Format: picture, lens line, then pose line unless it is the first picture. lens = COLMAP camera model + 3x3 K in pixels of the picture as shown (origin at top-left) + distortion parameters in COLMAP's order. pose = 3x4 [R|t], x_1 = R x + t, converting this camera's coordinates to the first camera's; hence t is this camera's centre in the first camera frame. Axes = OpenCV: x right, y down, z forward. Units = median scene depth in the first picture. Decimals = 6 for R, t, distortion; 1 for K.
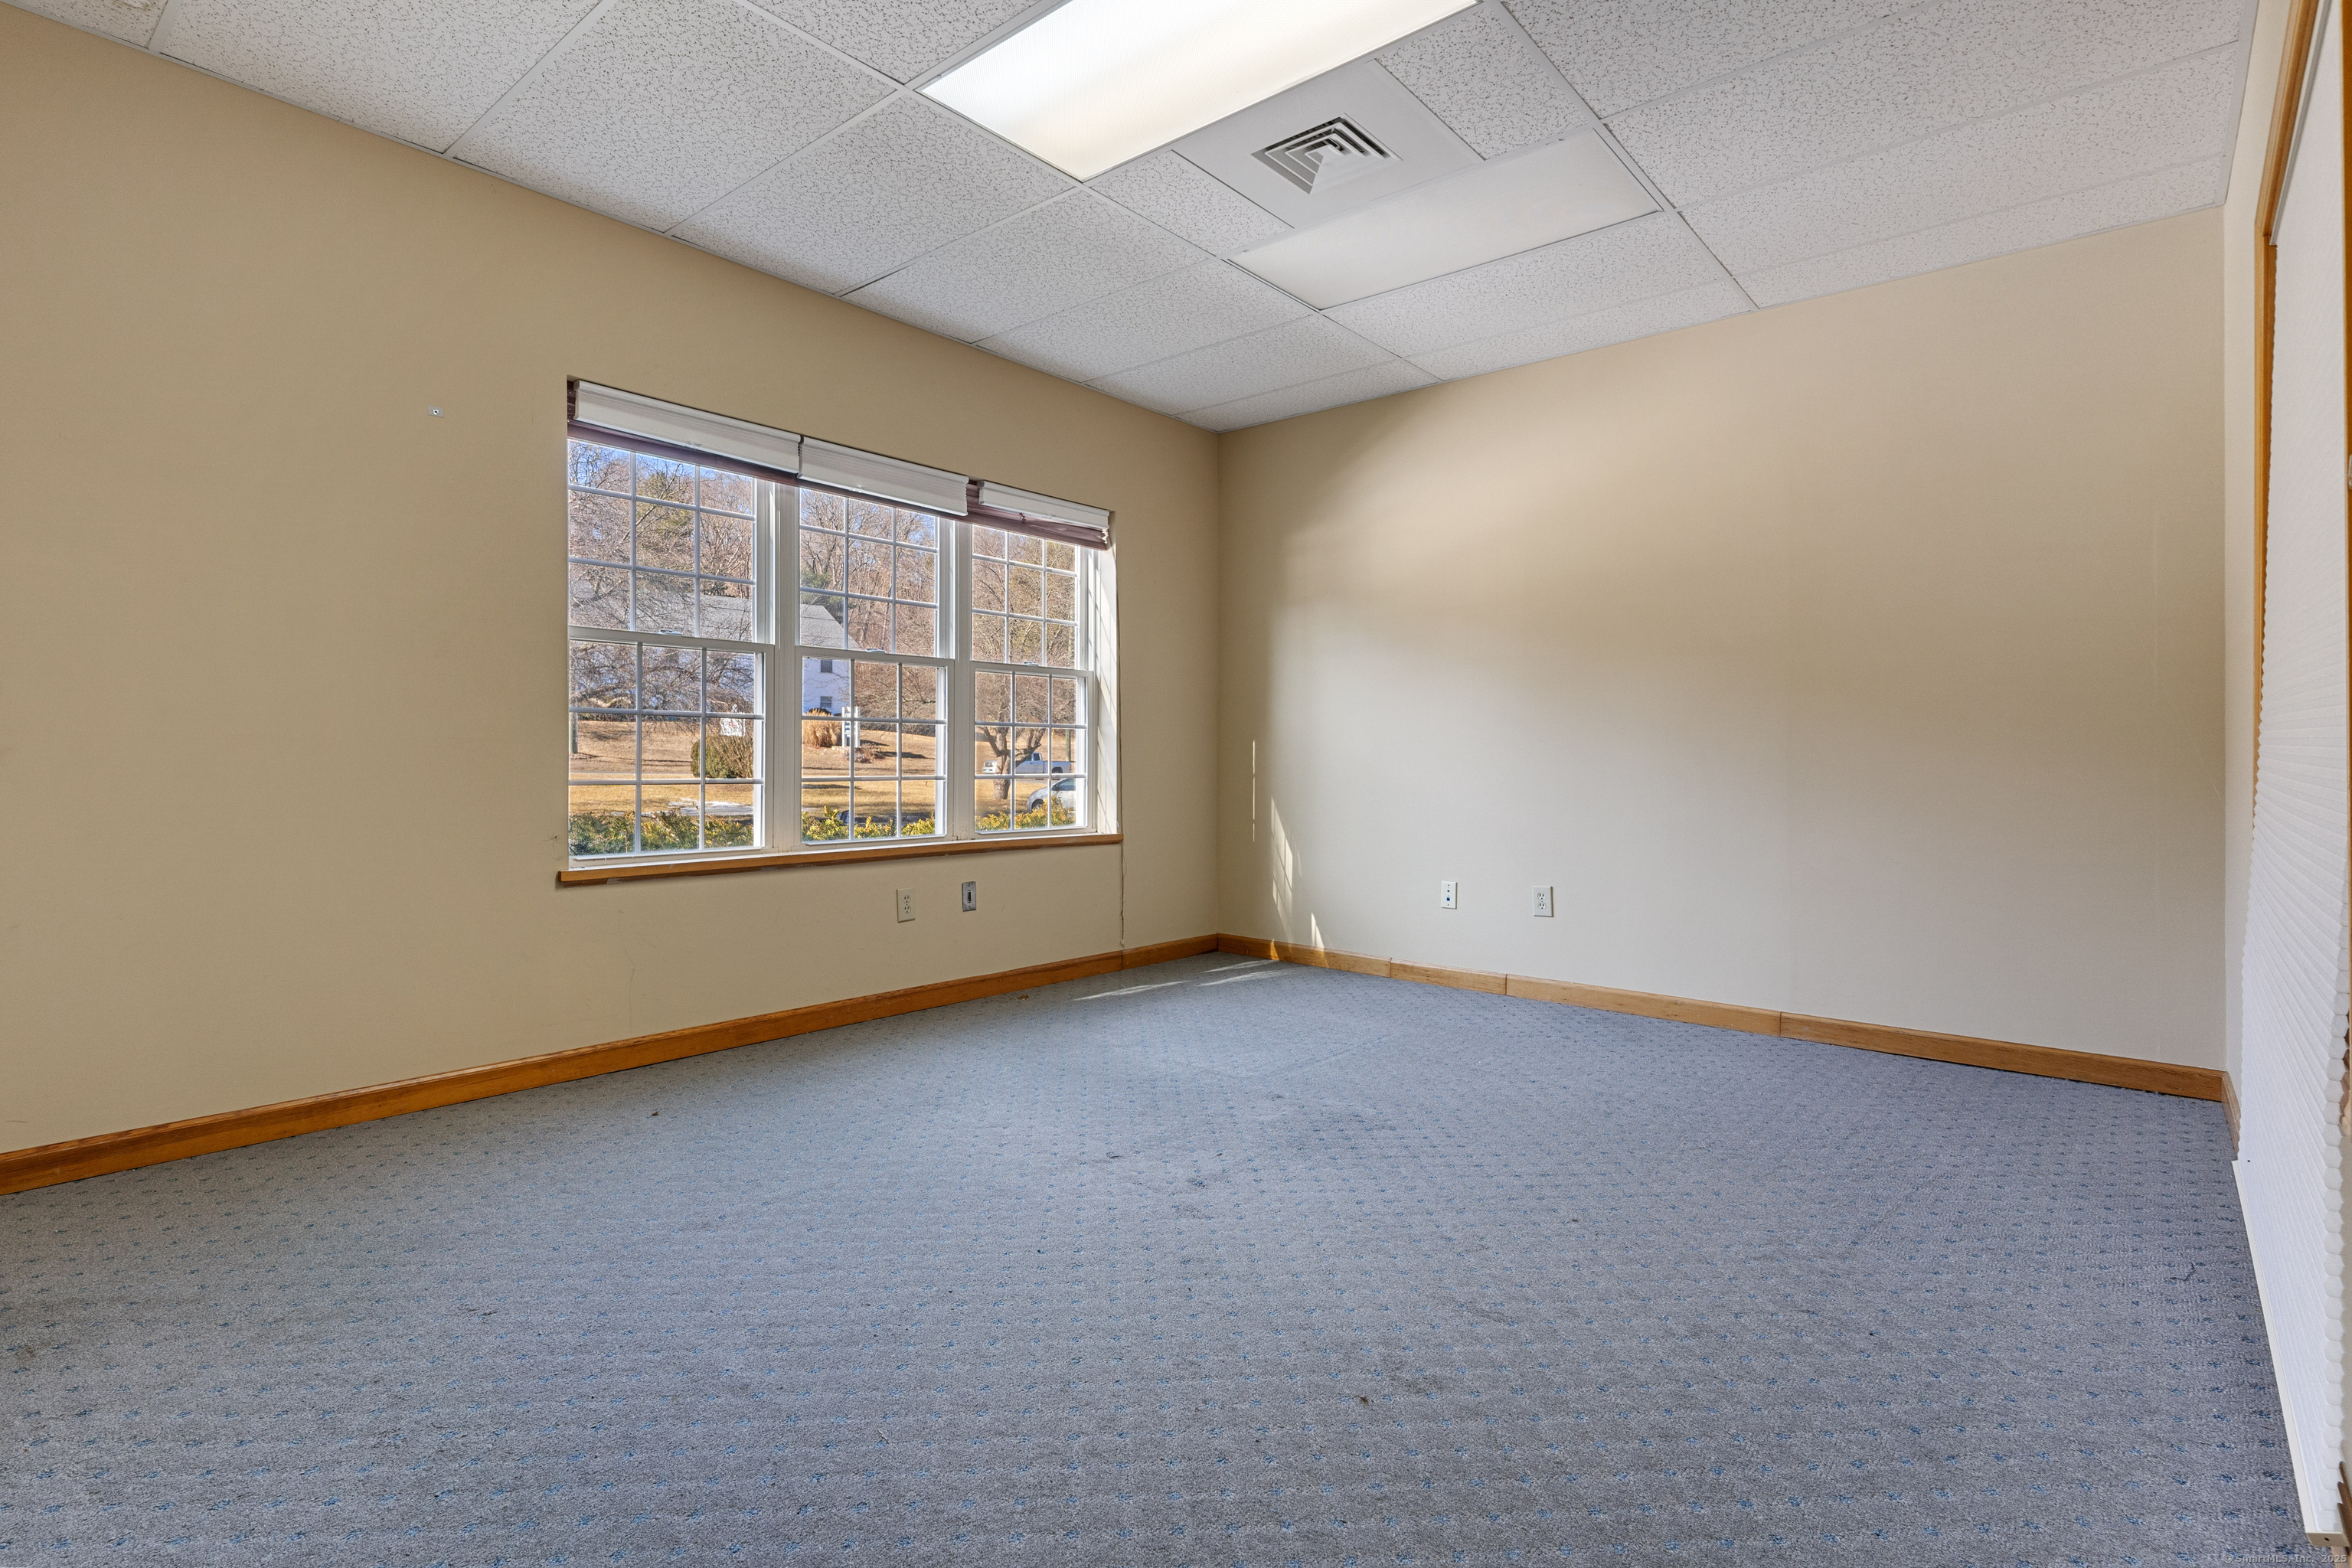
lens RADIAL K [[1157.3, 0, 1176.0], [0, 1157.3, 784.0], [0, 0, 1]] dist [-0.003919, -0.000937]
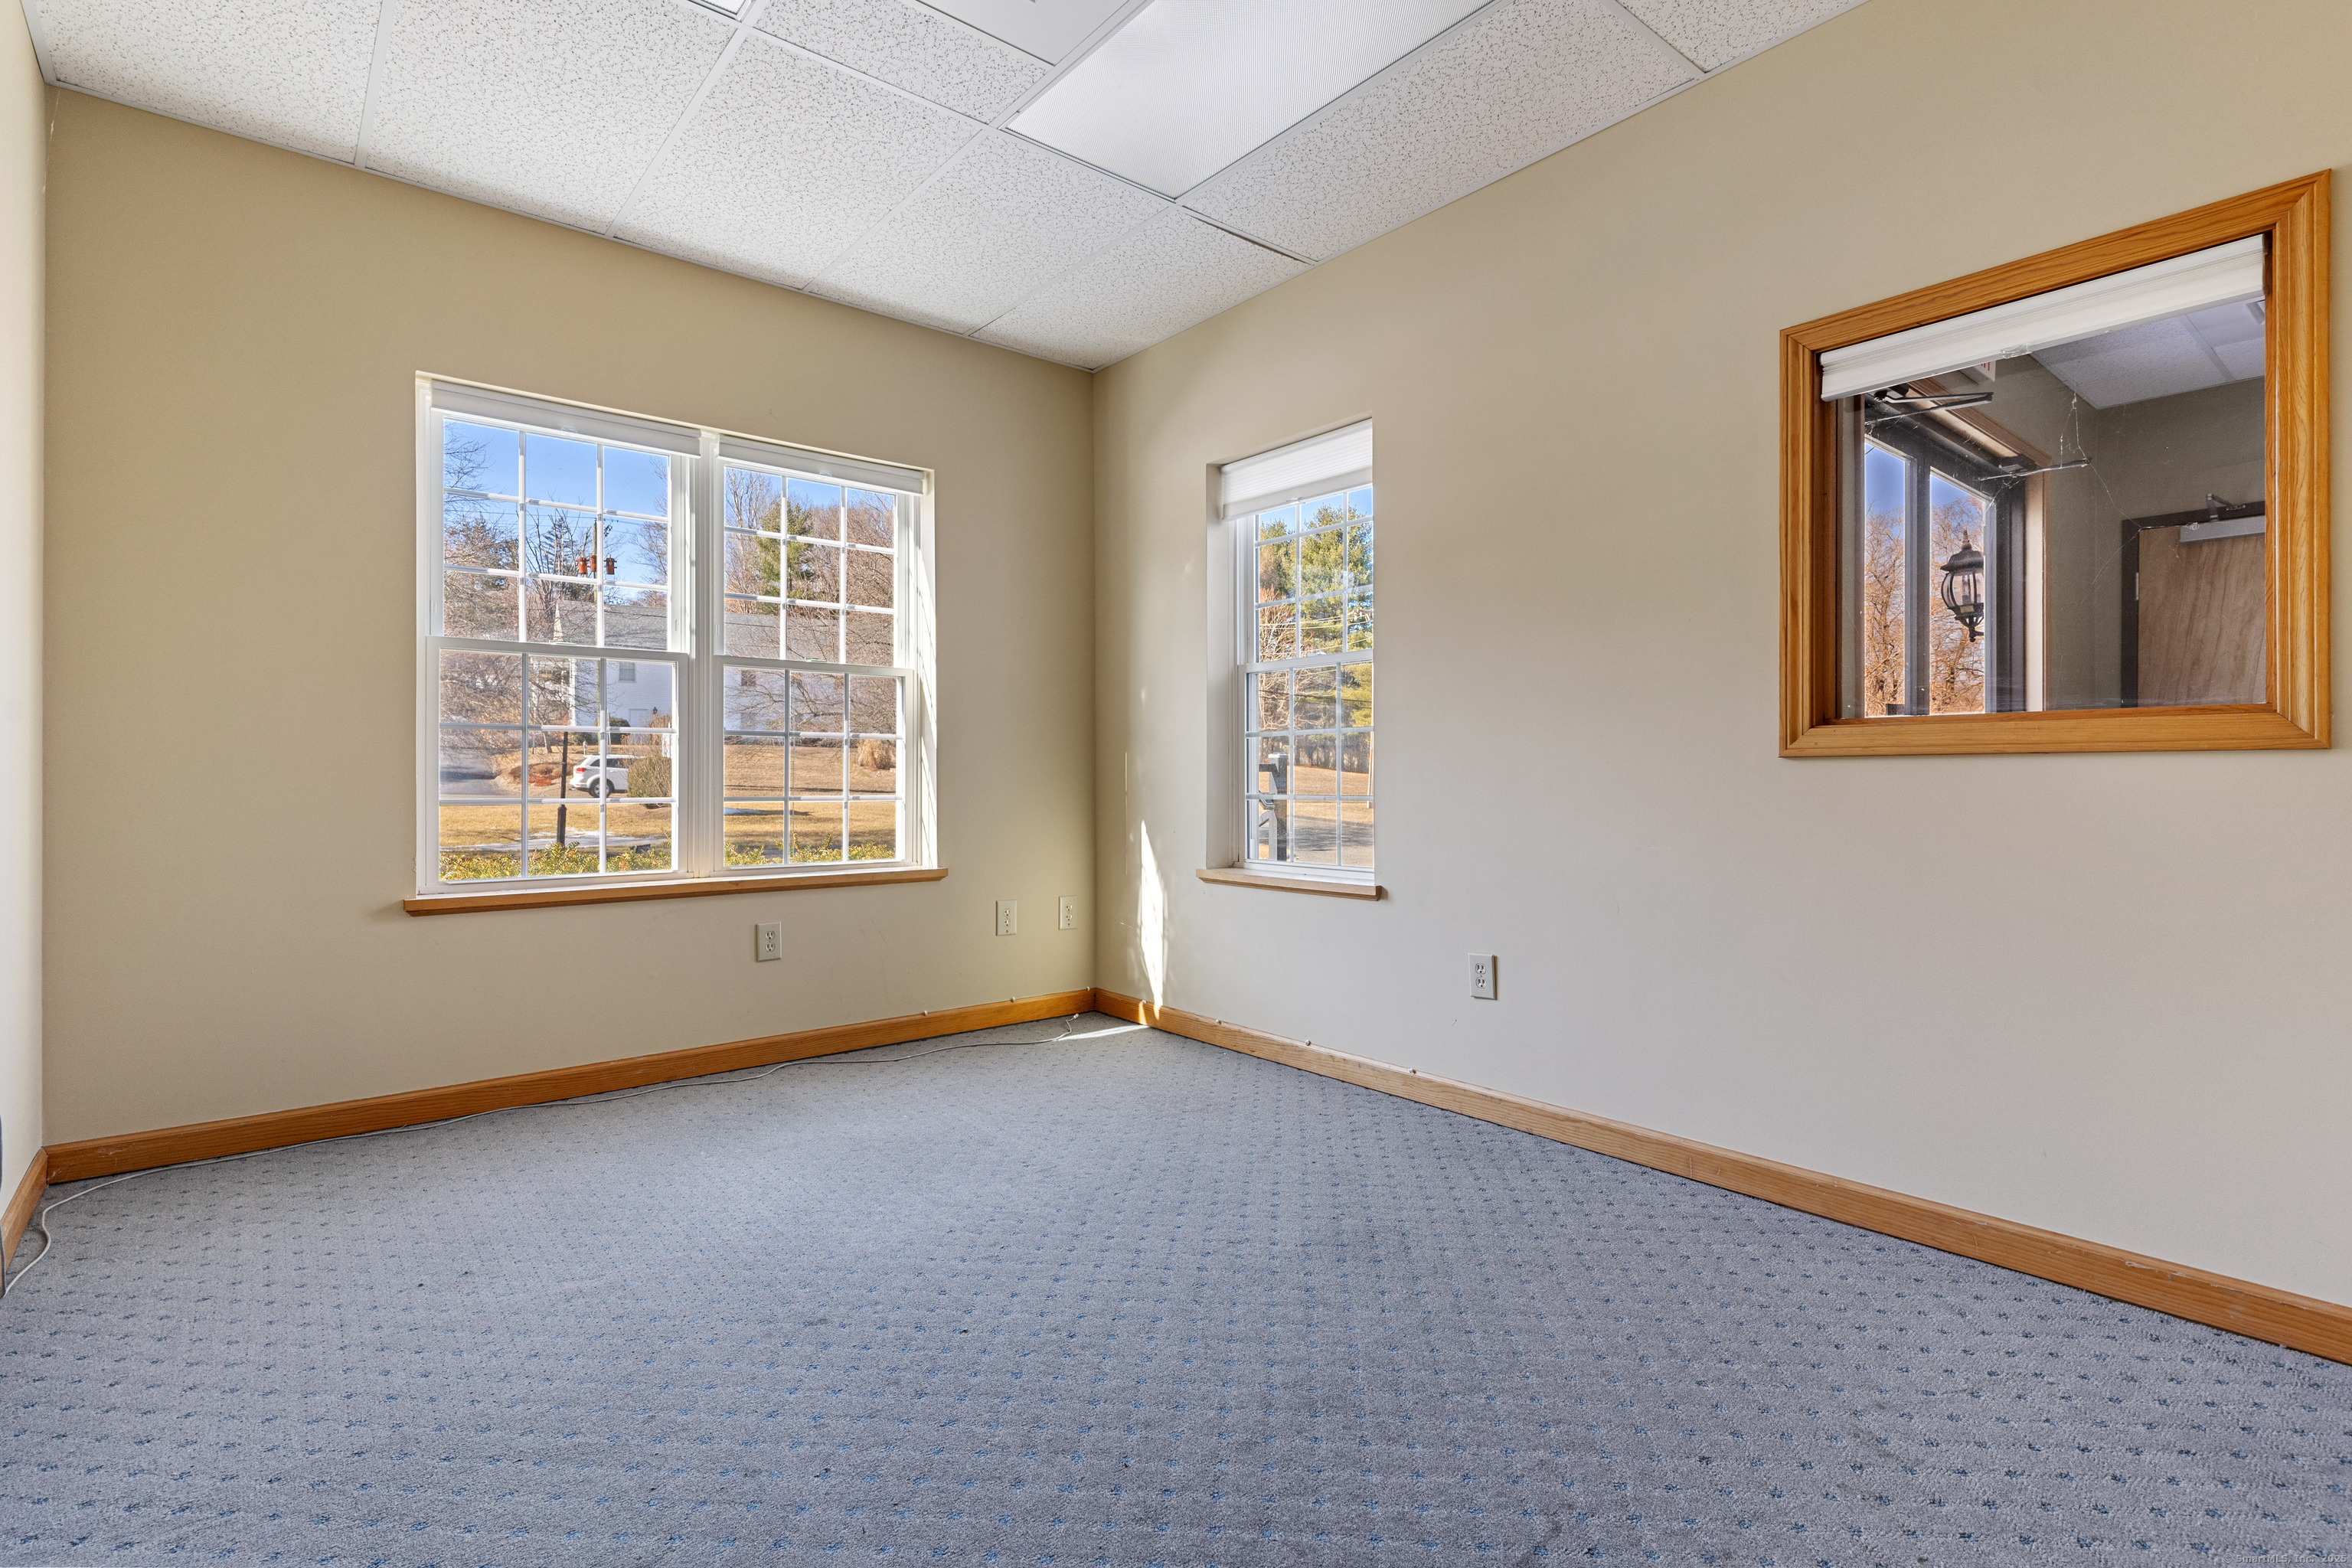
lens RADIAL K [[1079.0, 0, 1184.6], [0, 1079.0, 764.1], [0, 0, 1]] dist [-0.062636, 0.000352]
pose [[0.984510, -0.000801, -0.175328, 0.178947], [-0.004839, 0.999484, -0.031739, -0.006171], [0.175263, 0.032096, 0.983998, 0.218940]]
